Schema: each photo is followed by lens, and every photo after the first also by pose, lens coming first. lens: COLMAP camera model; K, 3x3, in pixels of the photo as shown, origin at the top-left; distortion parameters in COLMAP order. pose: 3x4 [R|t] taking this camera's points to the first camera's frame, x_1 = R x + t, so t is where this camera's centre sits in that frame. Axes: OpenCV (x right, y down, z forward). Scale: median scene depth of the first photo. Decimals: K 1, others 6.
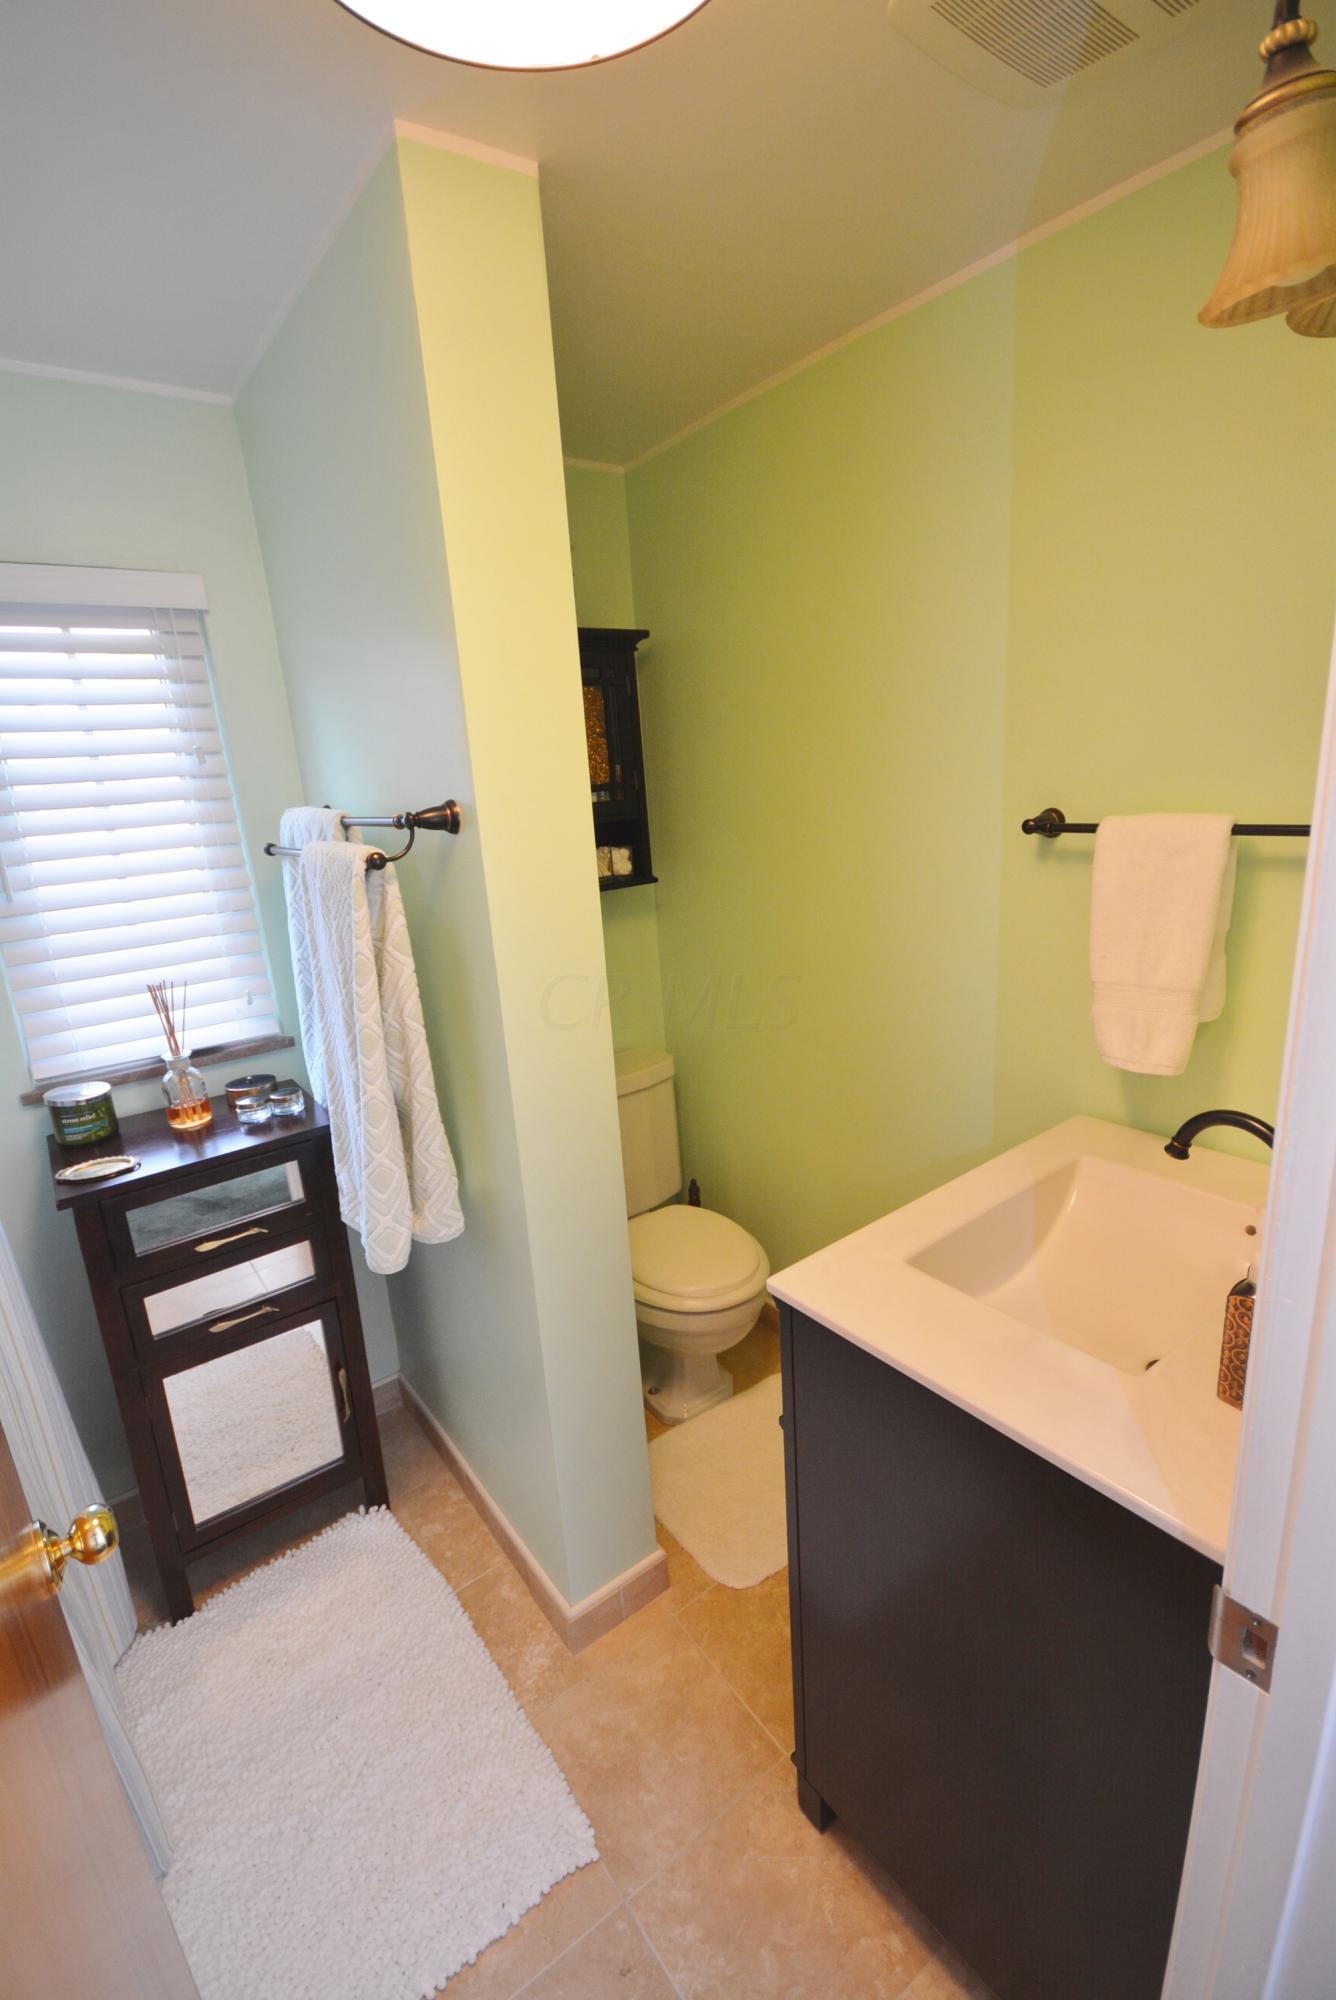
lens RADIAL K [[879.2, 0, 664.6], [0, 879.2, 1001.6], [0, 0, 1]] dist [0.003159, -0.007857]
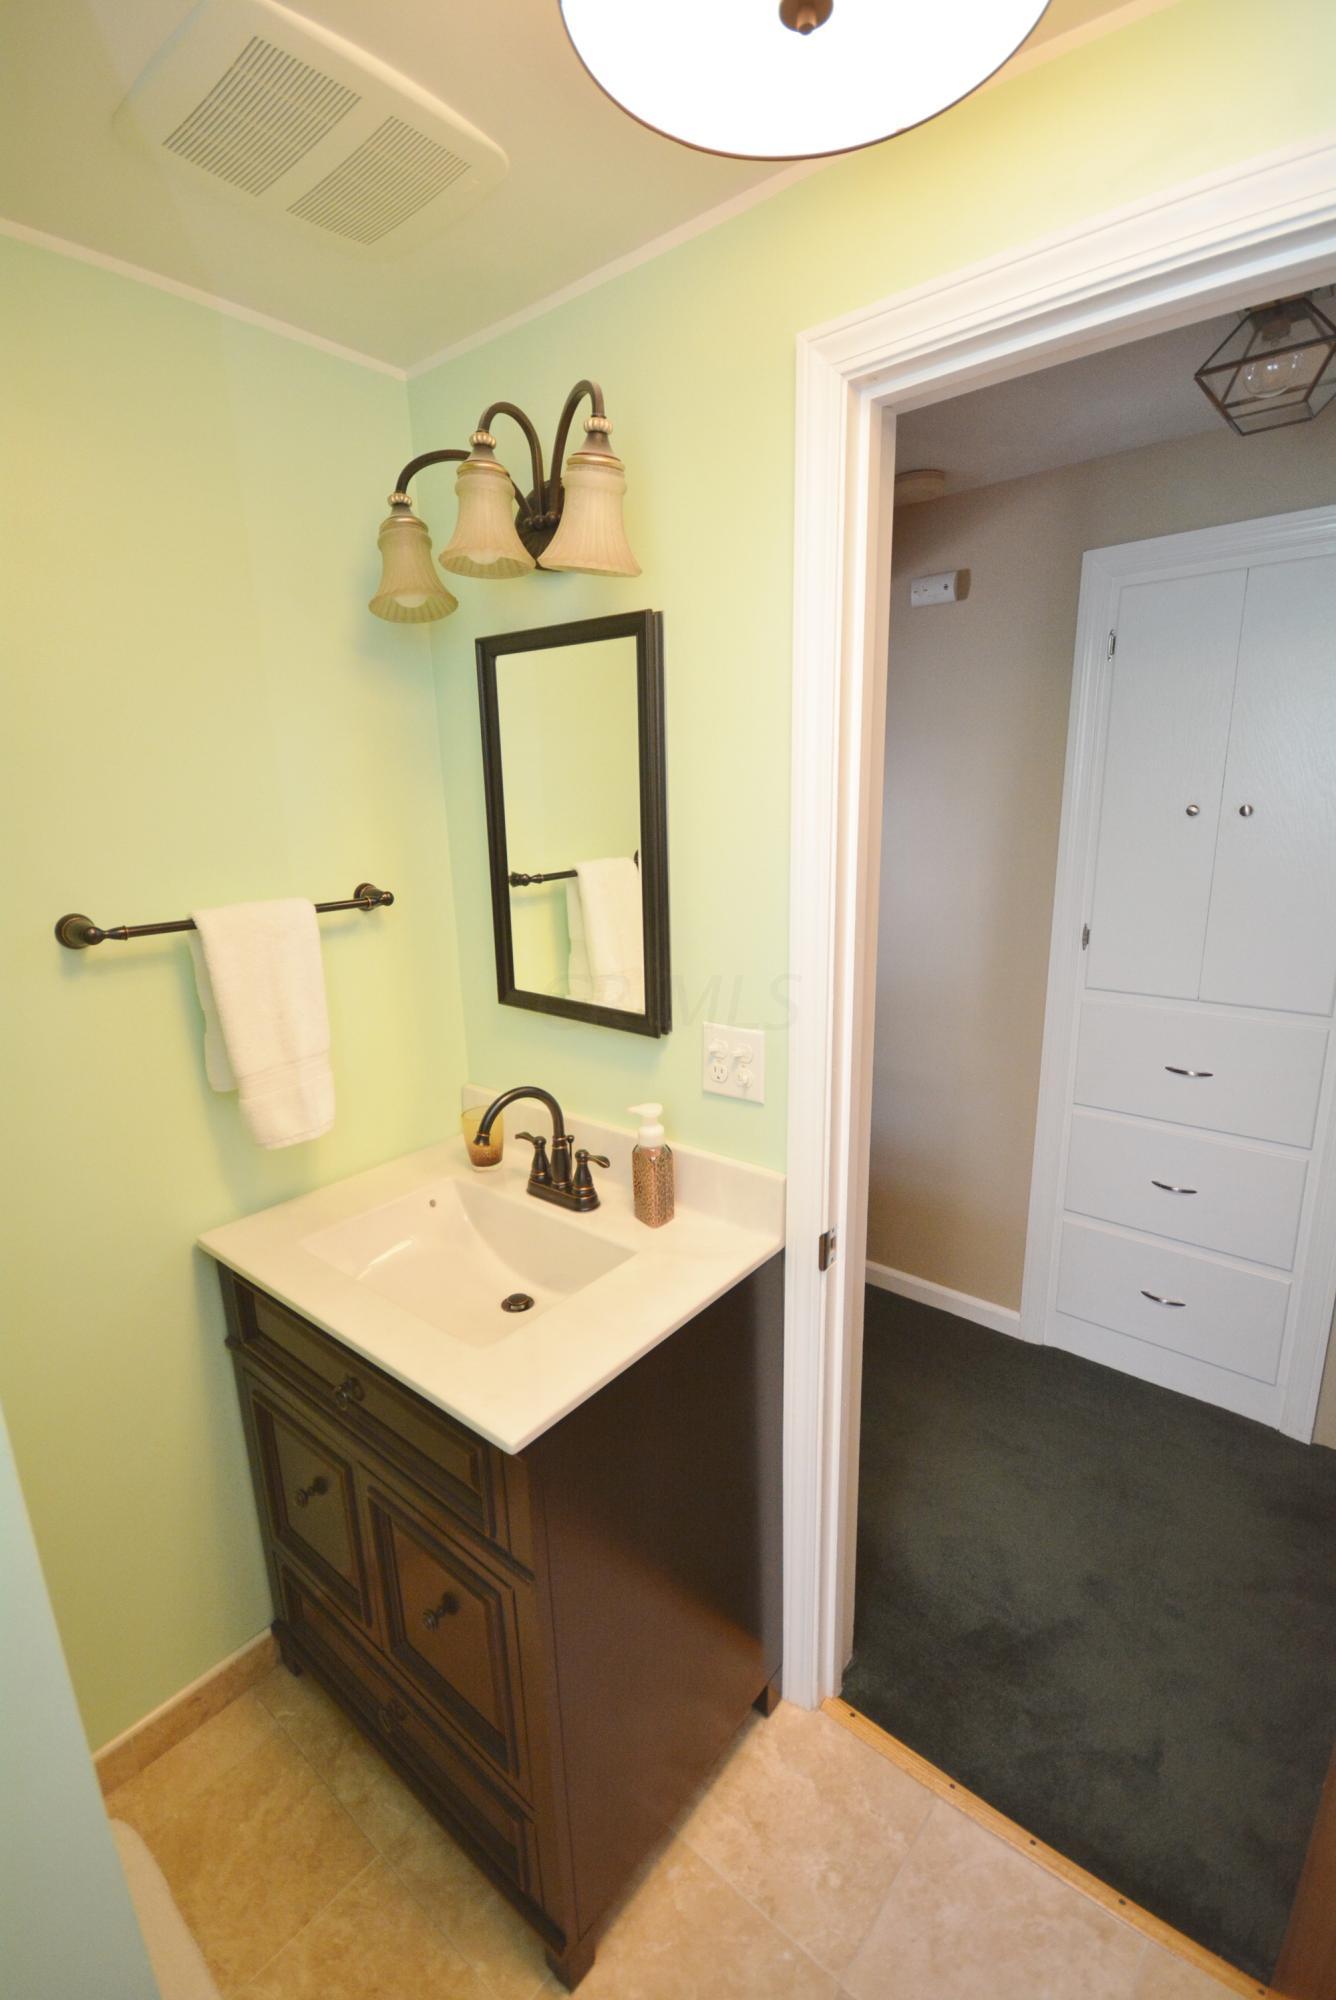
lens RADIAL K [[879.2, 0, 673.5], [0, 879.2, 1004.5], [0, 0, 1]] dist [0.003159, -0.007857]
pose [[-0.217804, -0.166537, 0.961679, -0.607038], [0.289367, 0.930013, 0.226590, -0.204256], [-0.932110, 0.327630, -0.154370, 0.780432]]
